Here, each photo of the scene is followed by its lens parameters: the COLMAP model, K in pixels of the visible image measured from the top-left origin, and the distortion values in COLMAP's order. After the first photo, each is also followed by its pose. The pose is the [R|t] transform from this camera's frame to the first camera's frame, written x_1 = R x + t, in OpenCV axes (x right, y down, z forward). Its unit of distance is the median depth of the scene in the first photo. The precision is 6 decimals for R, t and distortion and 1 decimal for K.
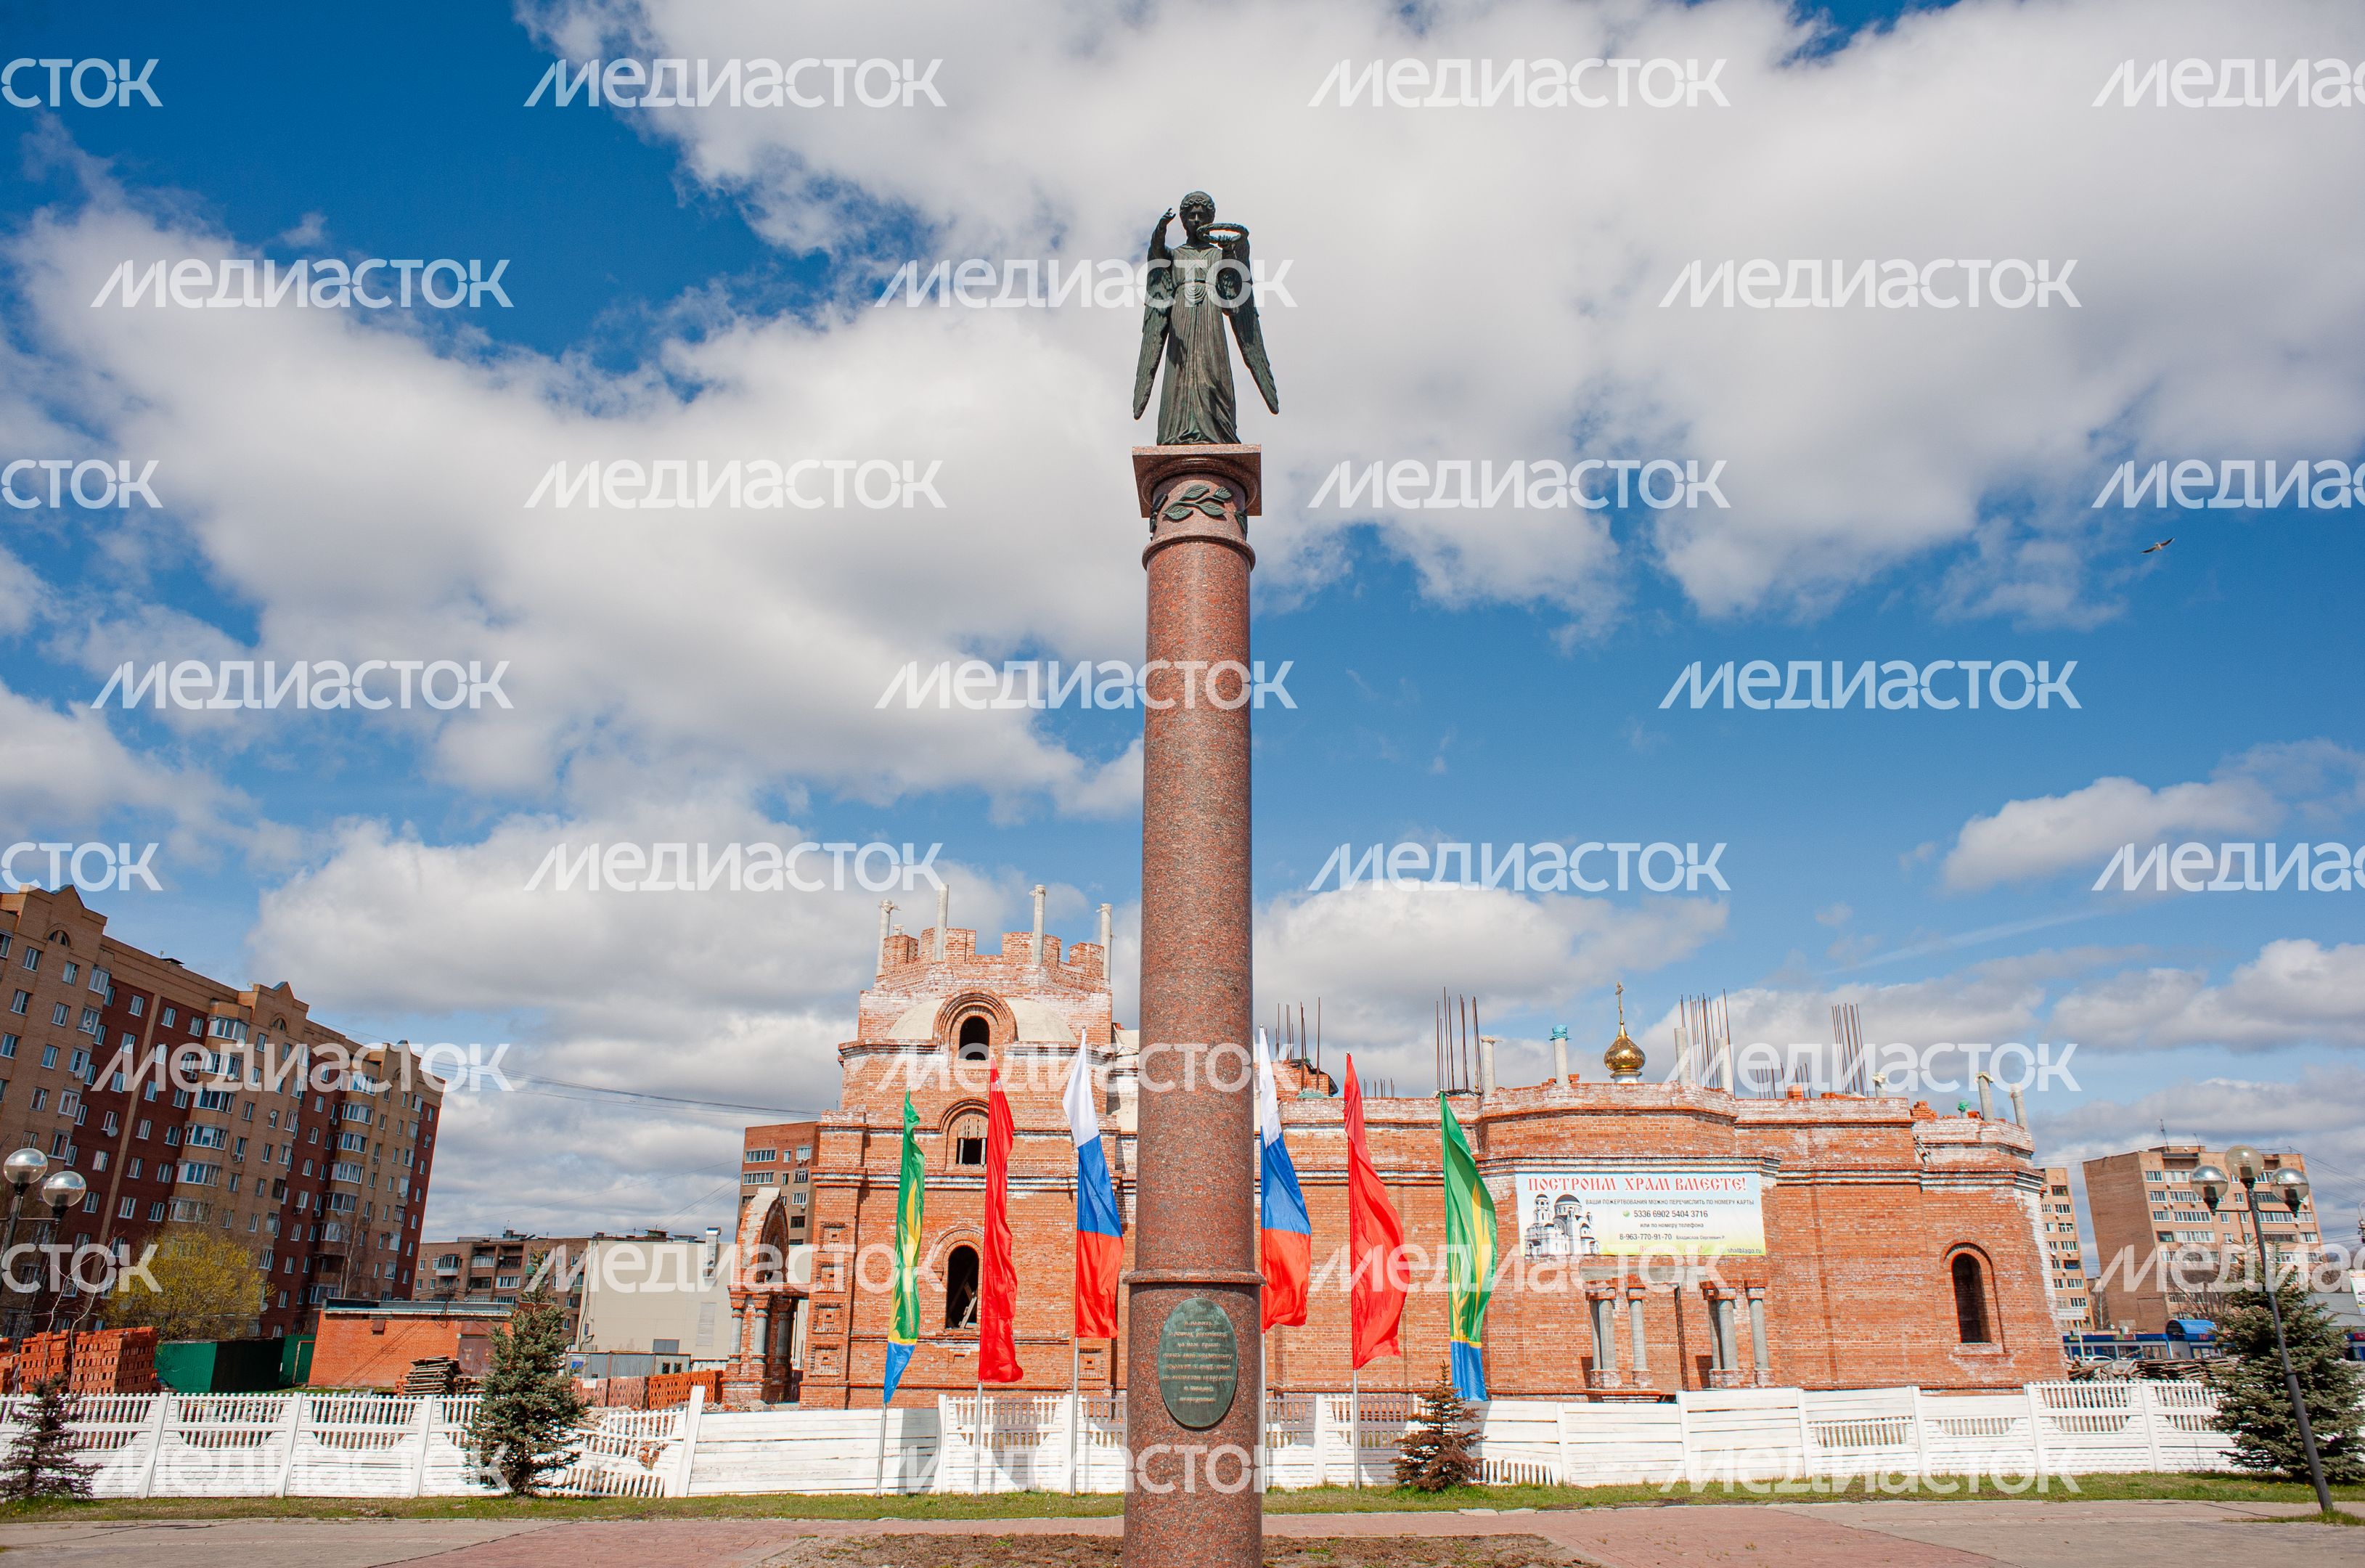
lens RADIAL K [[1681.7, 0, 1182.7], [0, 1681.7, 753.9], [0, 0, 1]] dist [-0.089338, 0.082535]
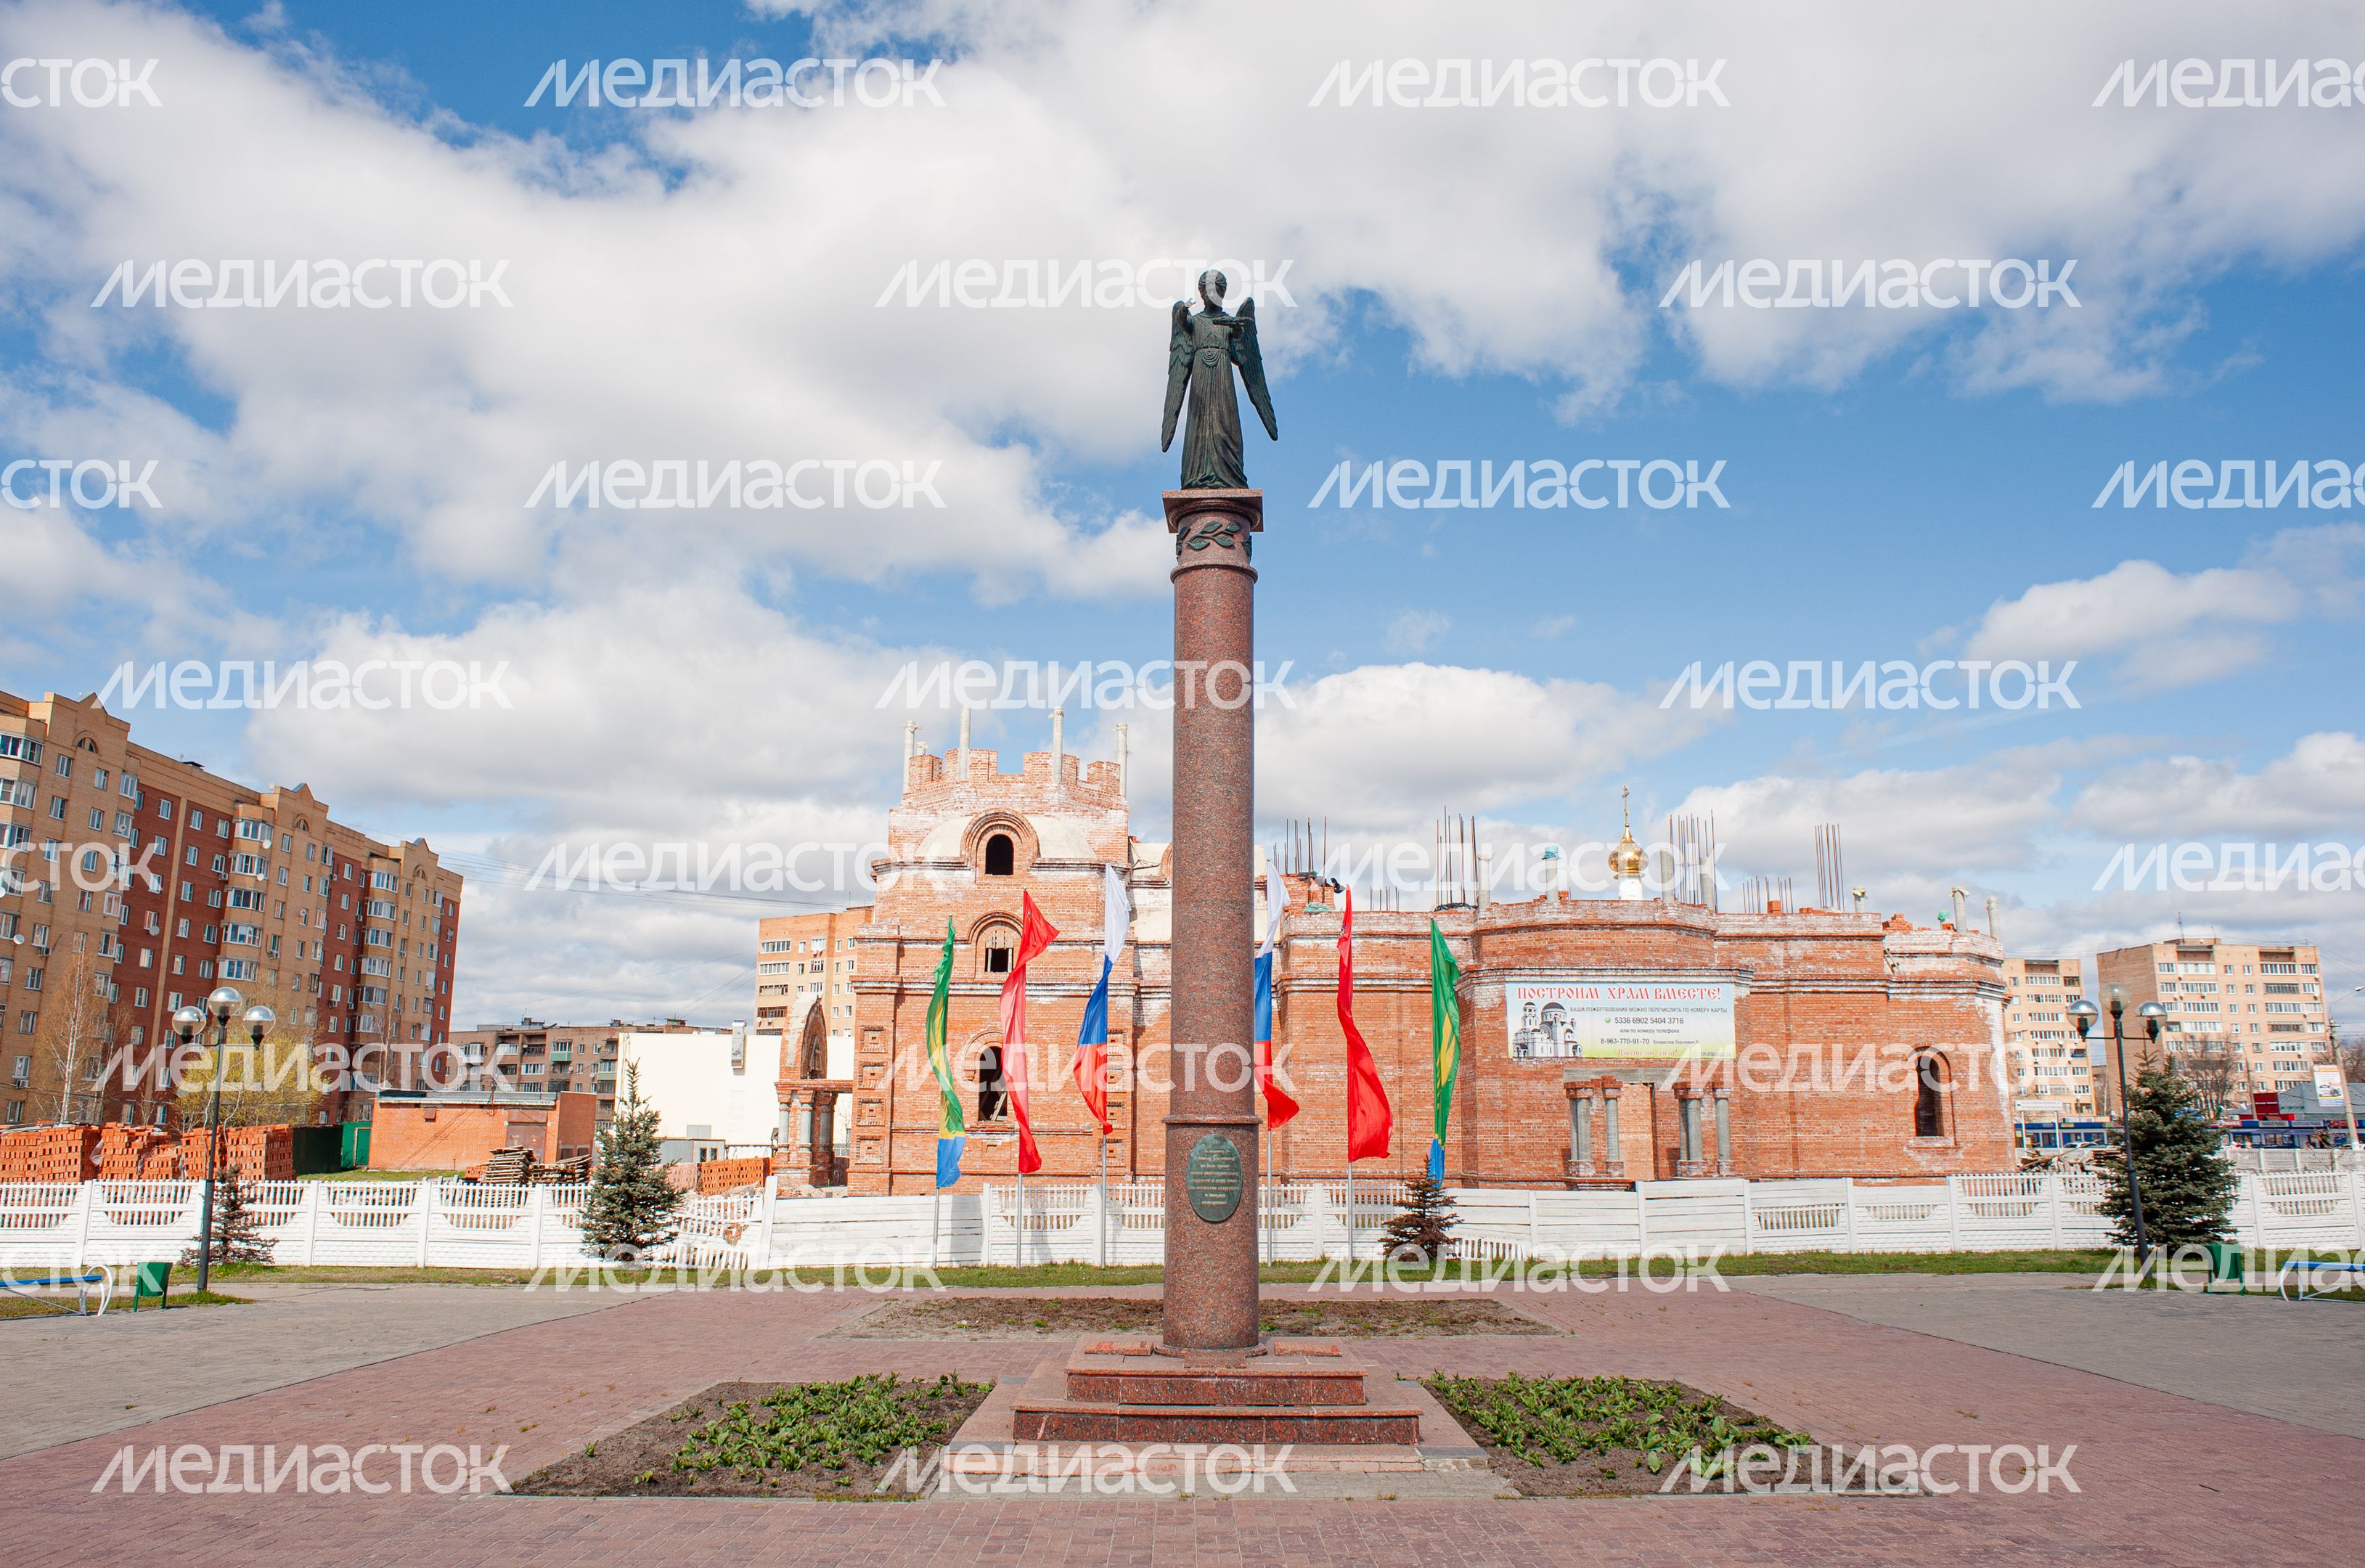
lens RADIAL K [[1776.5, 0, 1155.5], [0, 1776.5, 789.1], [0, 0, 1]] dist [-0.095248, 0.091106]
pose [[0.999776, -0.002650, -0.020994, -0.002068], [0.005861, 0.987997, 0.154360, -0.047113], [0.020333, -0.154449, 0.987792, -0.106837]]
